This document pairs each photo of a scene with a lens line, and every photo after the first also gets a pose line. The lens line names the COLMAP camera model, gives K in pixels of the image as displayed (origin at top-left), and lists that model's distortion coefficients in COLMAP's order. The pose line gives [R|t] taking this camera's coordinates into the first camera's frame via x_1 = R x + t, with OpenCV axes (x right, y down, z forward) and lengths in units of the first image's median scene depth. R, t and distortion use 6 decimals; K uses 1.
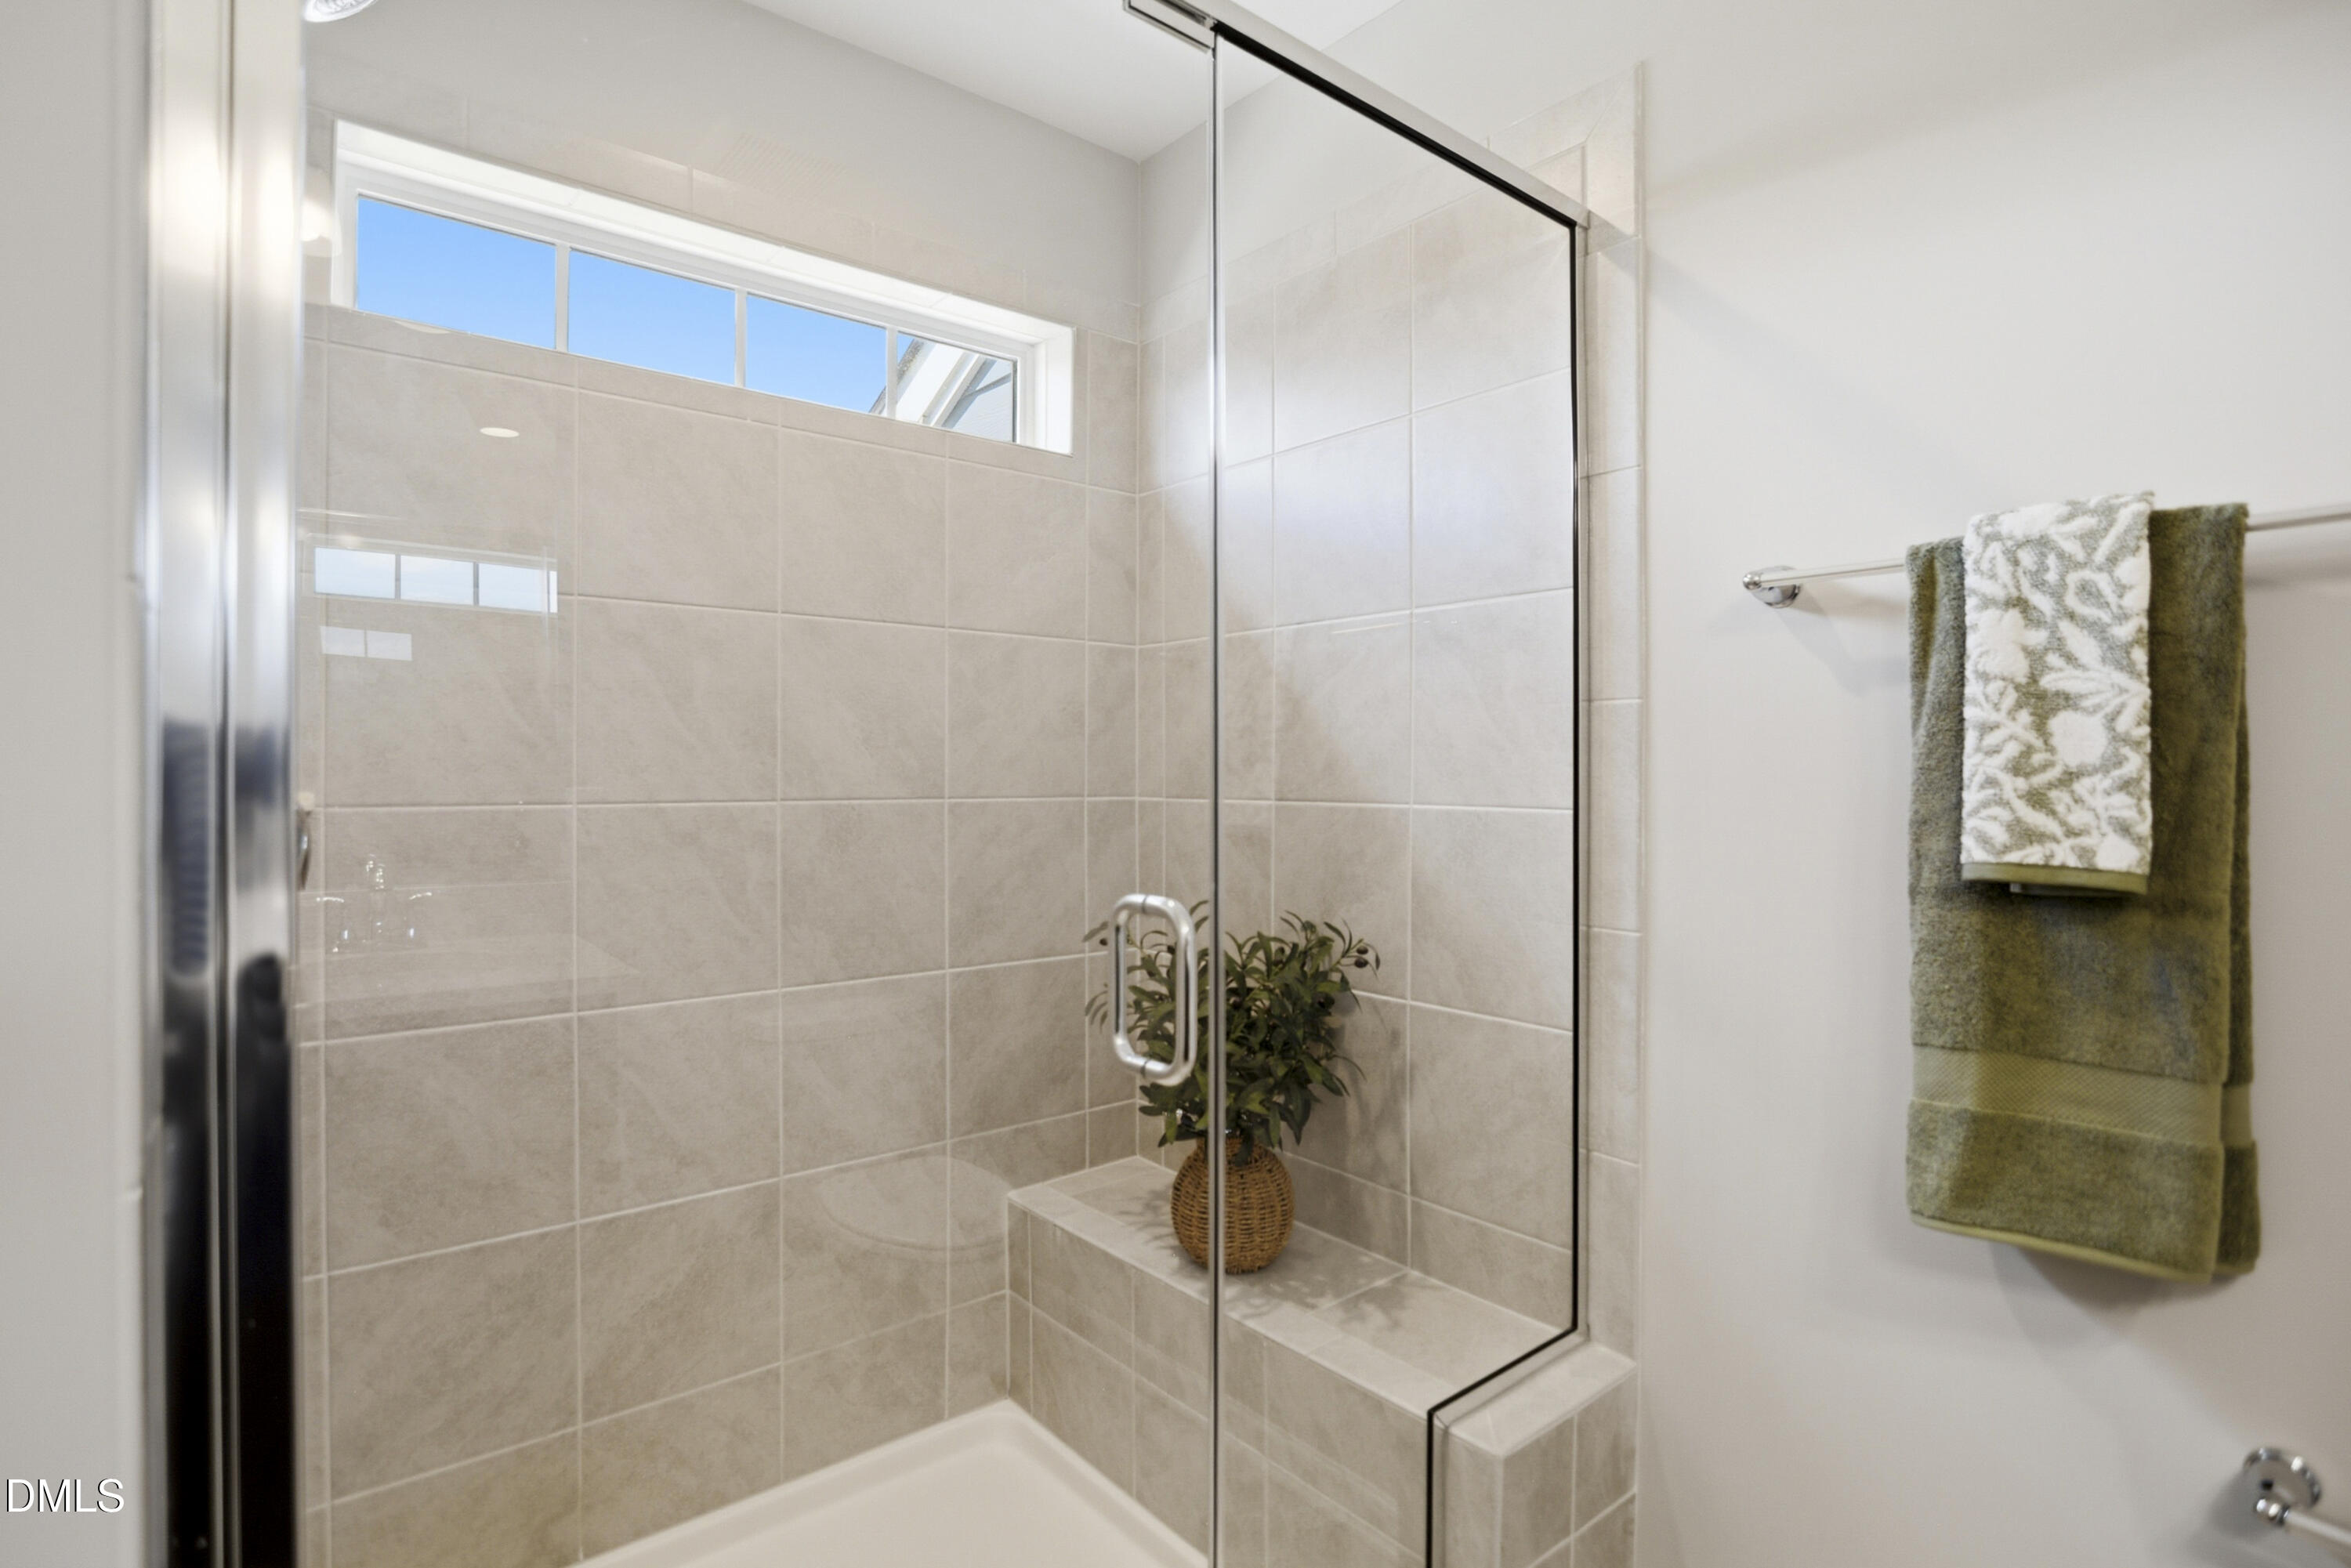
lens RADIAL K [[1162.7, 0, 1178.7], [0, 1162.7, 770.7], [0, 0, 1]] dist [-0.004245, -0.005003]
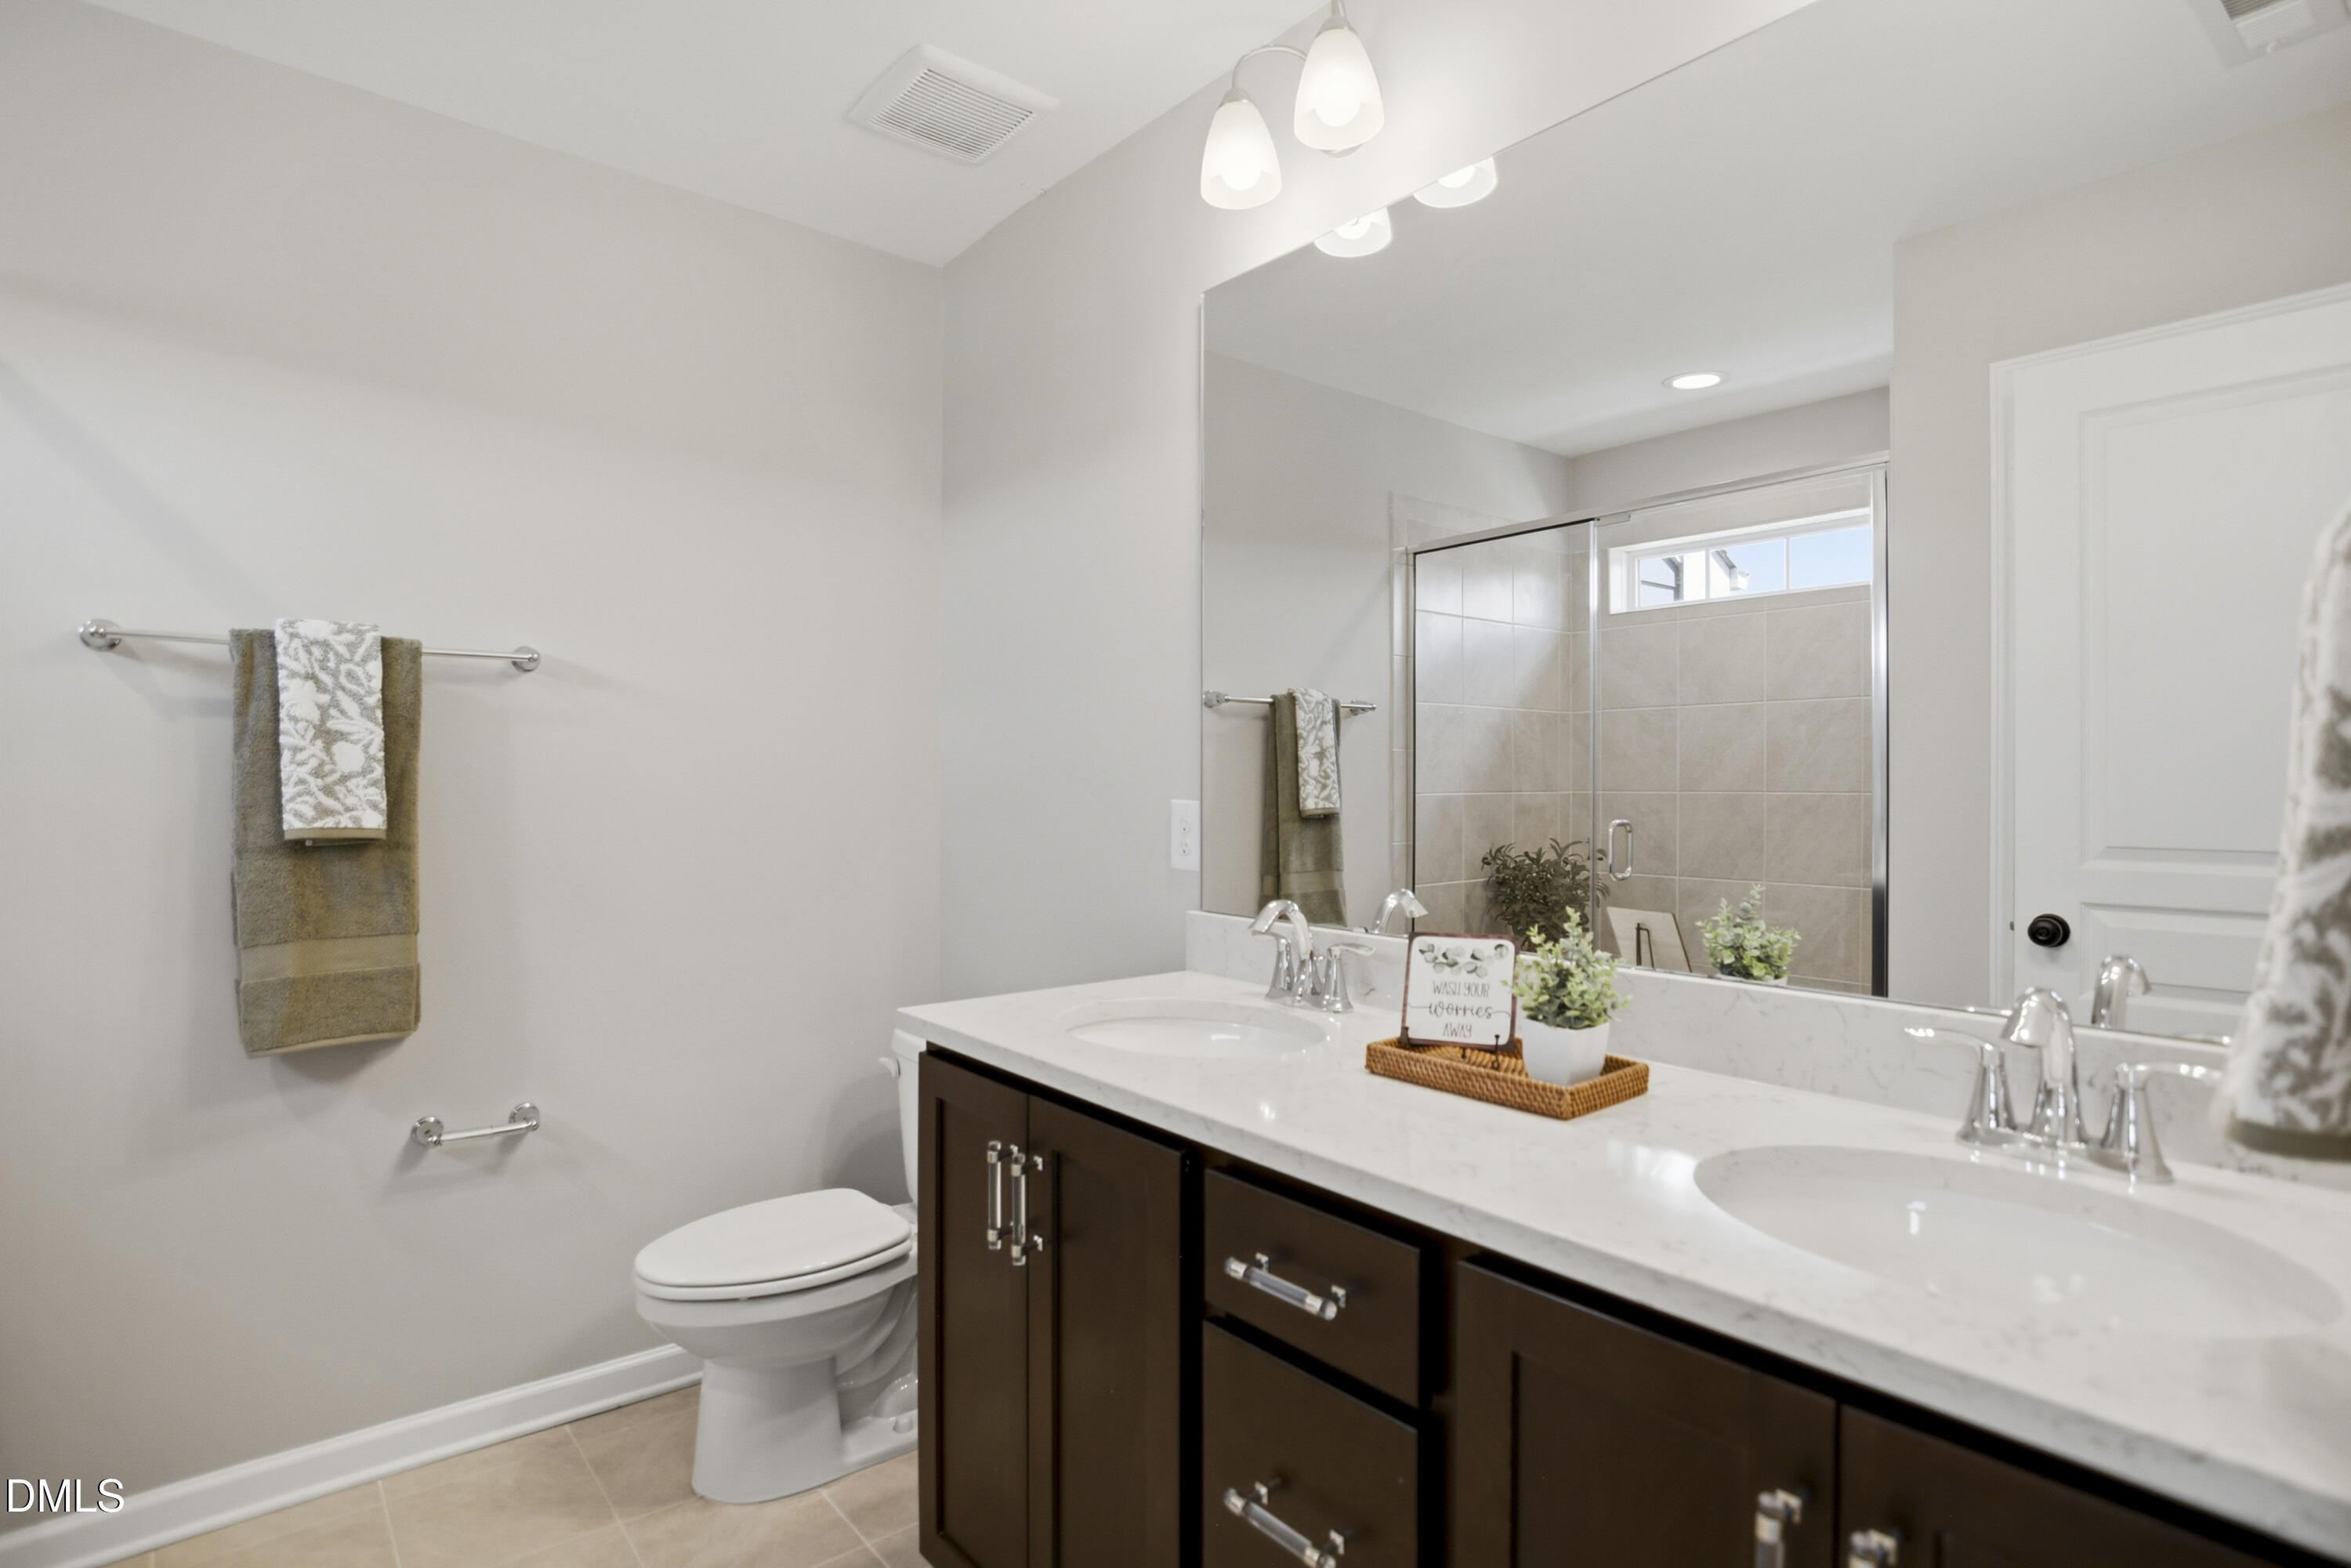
lens RADIAL K [[1162.7, 0, 1182.3], [0, 1162.7, 781.1], [0, 0, 1]] dist [-0.004245, -0.005003]
pose [[0.008230, -0.005351, 0.999952, -1.004129], [-0.005503, 0.999970, 0.005396, -0.007086], [-0.999951, -0.005547, 0.008200, -0.311950]]
